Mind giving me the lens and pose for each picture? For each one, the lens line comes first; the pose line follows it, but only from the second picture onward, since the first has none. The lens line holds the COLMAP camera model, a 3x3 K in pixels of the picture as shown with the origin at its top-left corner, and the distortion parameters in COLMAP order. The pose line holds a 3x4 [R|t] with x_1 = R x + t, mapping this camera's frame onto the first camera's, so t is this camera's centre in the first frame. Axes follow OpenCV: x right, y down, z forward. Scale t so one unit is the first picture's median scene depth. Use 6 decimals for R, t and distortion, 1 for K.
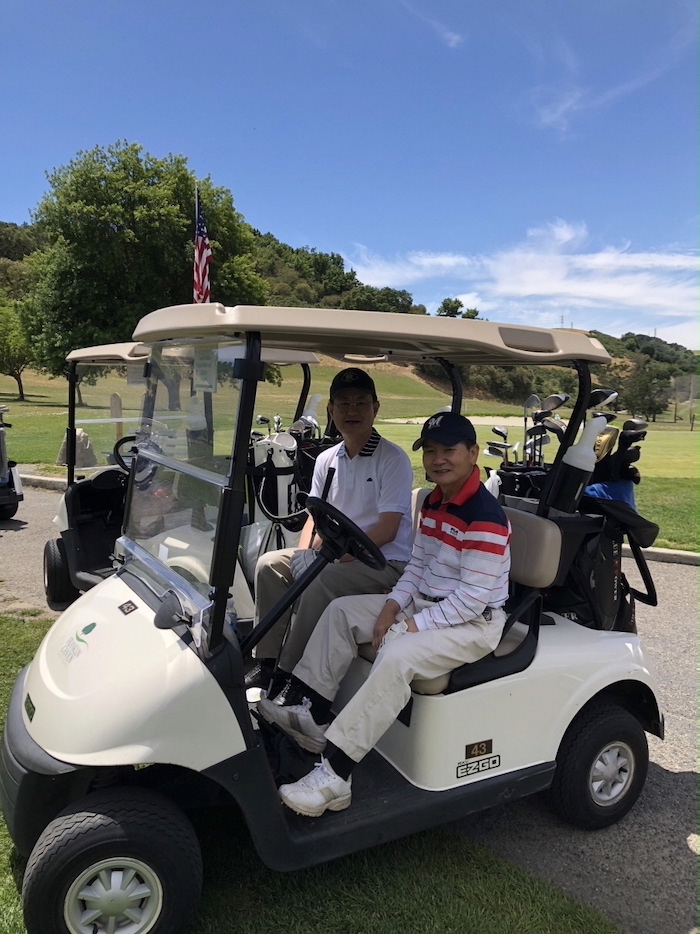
lens RADIAL K [[762.3, 0, 355.3], [0, 762.3, 469.2], [0, 0, 1]] dist [0.079999, -0.180560]
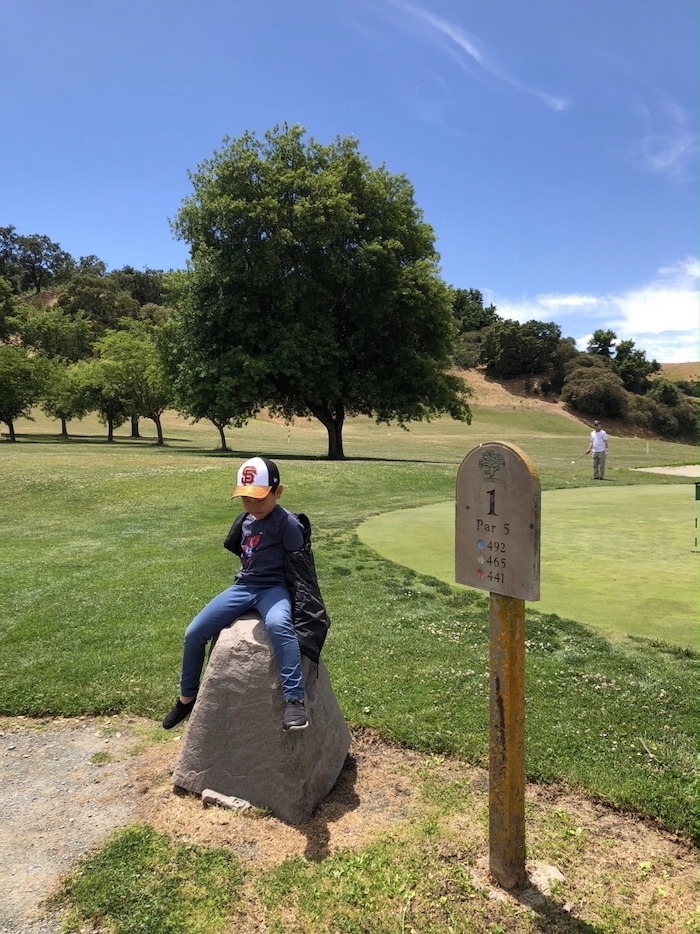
lens RADIAL K [[762.3, 0, 355.3], [0, 762.3, 469.2], [0, 0, 1]] dist [0.079999, -0.180560]
pose [[0.986095, -0.003377, -0.166148, -0.092107], [-0.005345, 0.998632, -0.052019, -0.024370], [0.166096, 0.052184, 0.984728, 0.239760]]
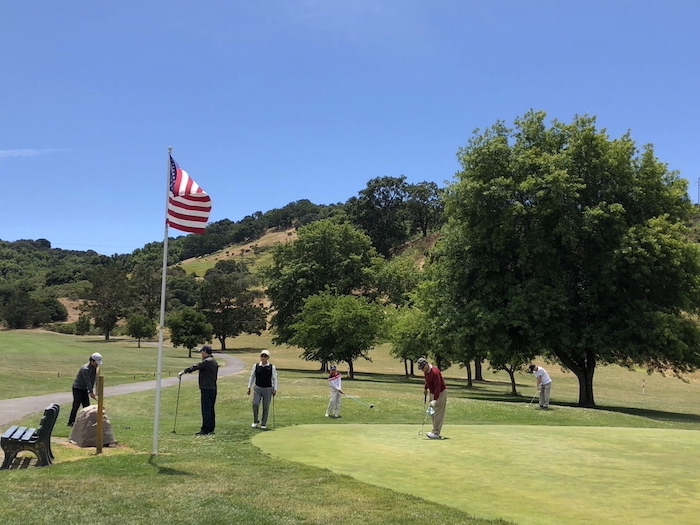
lens RADIAL K [[884.3, 0, 350.0], [0, 884.3, 262.5], [0, 0, 1]] dist [0.018373, 0.008854]
pose [[0.780066, -0.056193, -0.623169, 0.190949], [-0.091951, 0.974850, -0.203007, -0.008548], [0.618904, 0.215660, 0.755281, 0.093617]]
